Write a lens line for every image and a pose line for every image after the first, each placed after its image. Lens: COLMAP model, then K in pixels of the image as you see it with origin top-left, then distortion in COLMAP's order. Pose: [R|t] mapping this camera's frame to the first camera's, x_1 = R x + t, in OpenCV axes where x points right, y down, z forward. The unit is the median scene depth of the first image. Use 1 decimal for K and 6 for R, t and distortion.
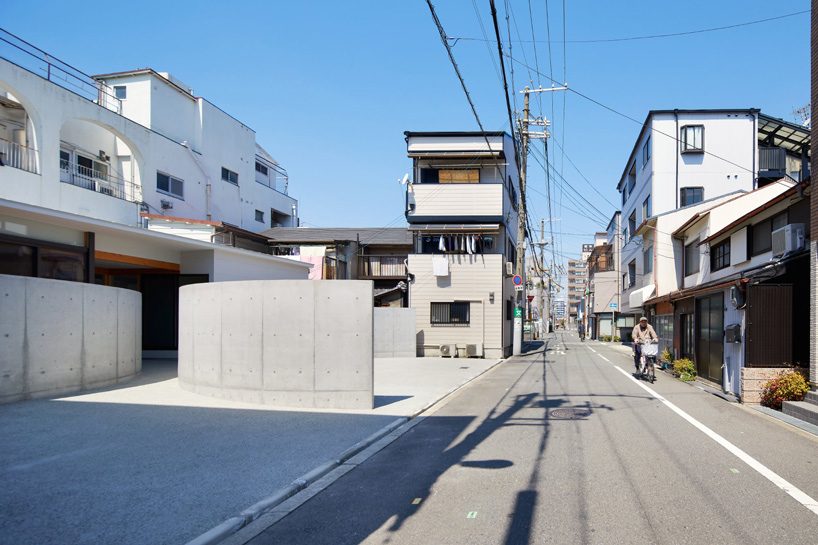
lens RADIAL K [[1194.9, 0, 409.0], [0, 1194.9, 272.5], [0, 0, 1]] dist [-0.009435, -0.032872]
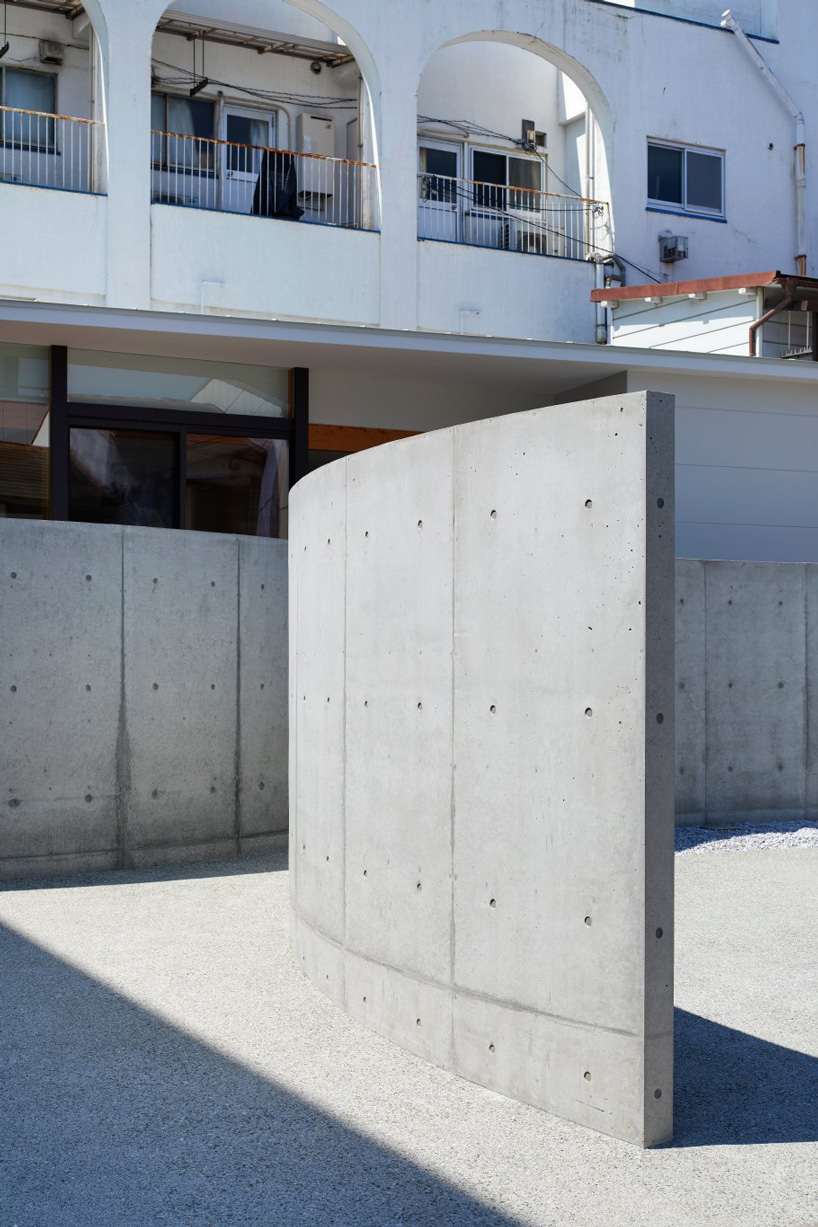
lens RADIAL K [[1792.4, 0, 409.0], [0, 1792.4, 668.6], [0, 0, 1]] dist [-0.009435, -0.032872]
pose [[0.441645, 0.000675, -0.897190, 0.160733], [0.034873, 0.999231, 0.017918, 0.035610], [0.896512, -0.039201, 0.441282, 0.755187]]
